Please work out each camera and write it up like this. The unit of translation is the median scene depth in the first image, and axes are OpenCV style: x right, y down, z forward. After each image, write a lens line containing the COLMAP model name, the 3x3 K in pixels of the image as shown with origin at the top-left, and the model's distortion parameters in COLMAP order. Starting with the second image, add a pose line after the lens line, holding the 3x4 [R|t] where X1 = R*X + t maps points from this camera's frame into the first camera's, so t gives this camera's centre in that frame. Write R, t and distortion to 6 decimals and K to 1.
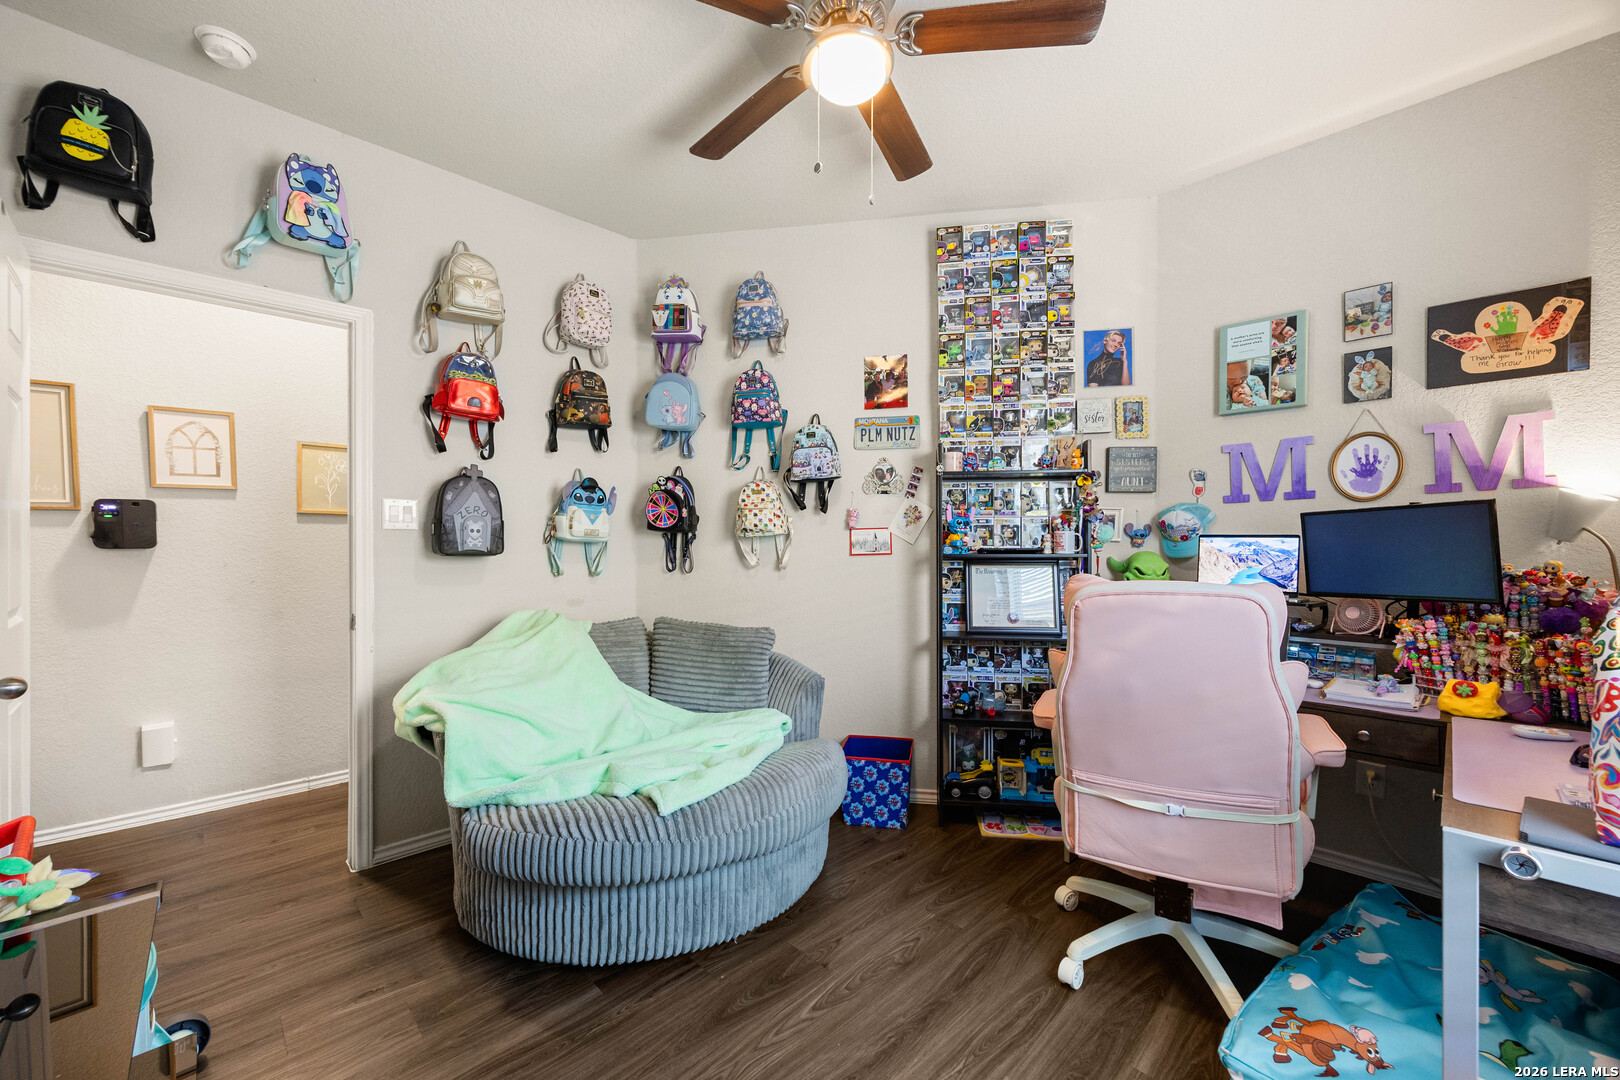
lens RADIAL K [[626.0, 0, 806.7], [0, 626.0, 541.6], [0, 0, 1]] dist [-0.001007, -0.000054]
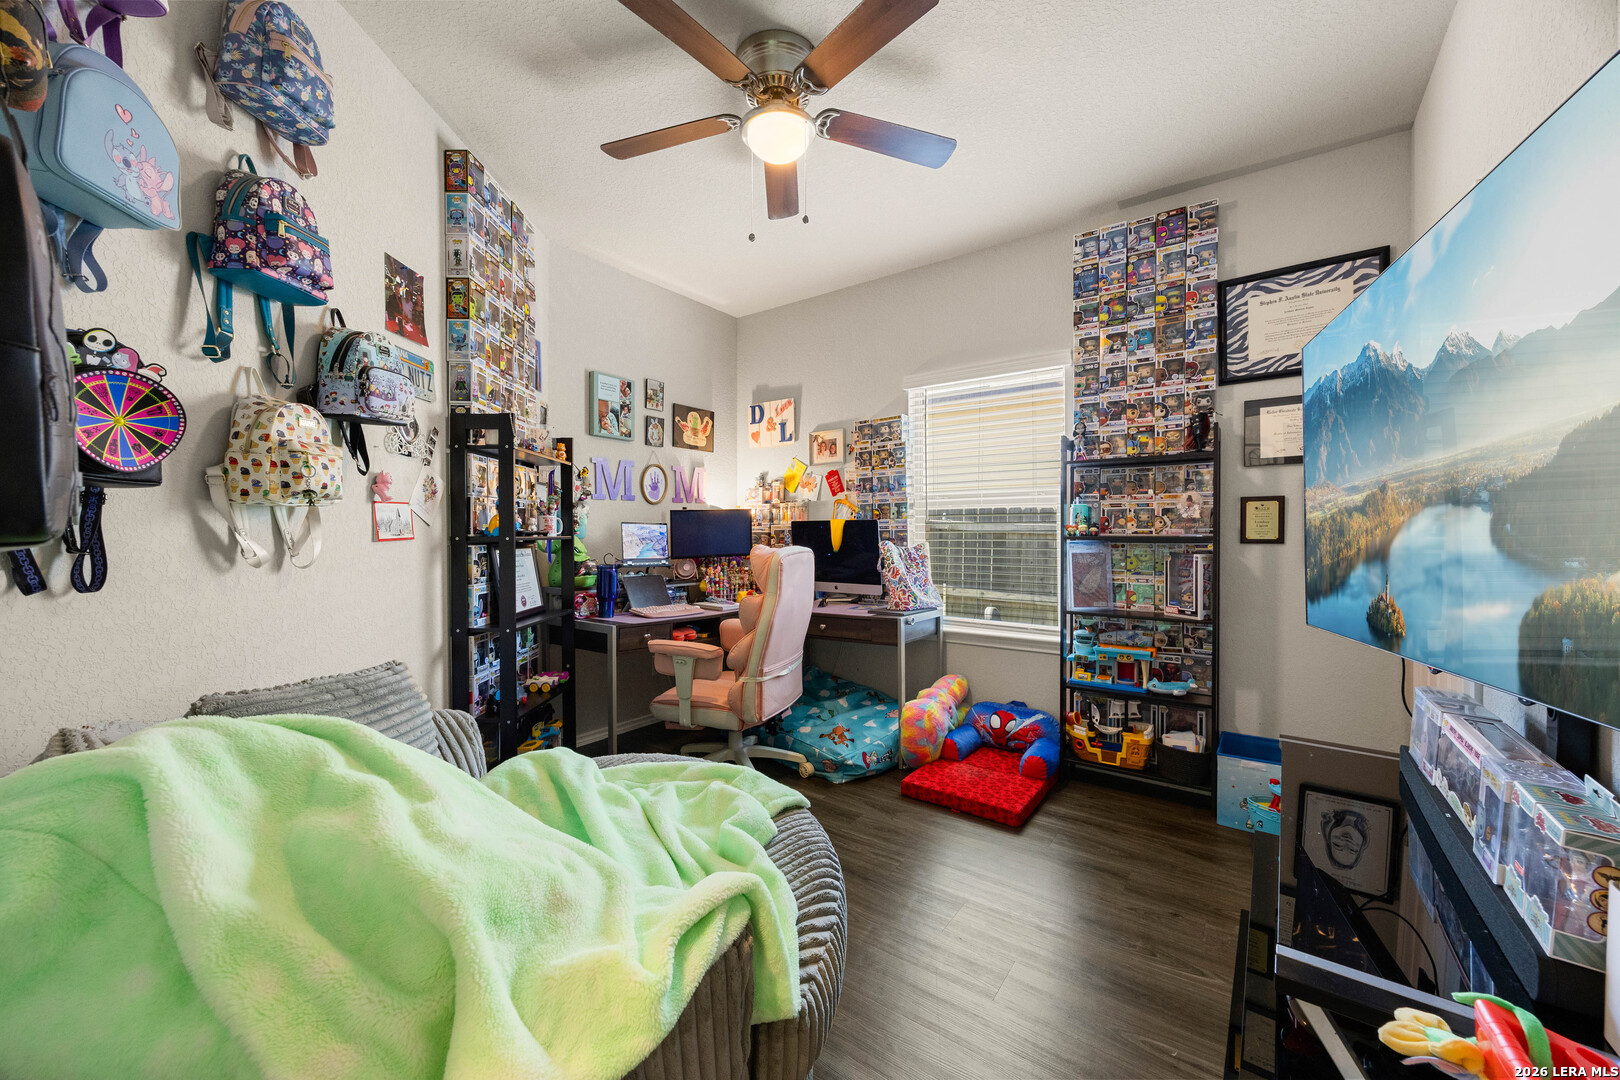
lens RADIAL K [[626.0, 0, 804.7], [0, 626.0, 539.7], [0, 0, 1]] dist [-0.001007, -0.000054]
pose [[-0.160786, -0.006296, 0.986969, -0.857790], [0.000056, 0.999980, 0.006388, 0.021038], [-0.986989, 0.001082, -0.160782, 0.852337]]
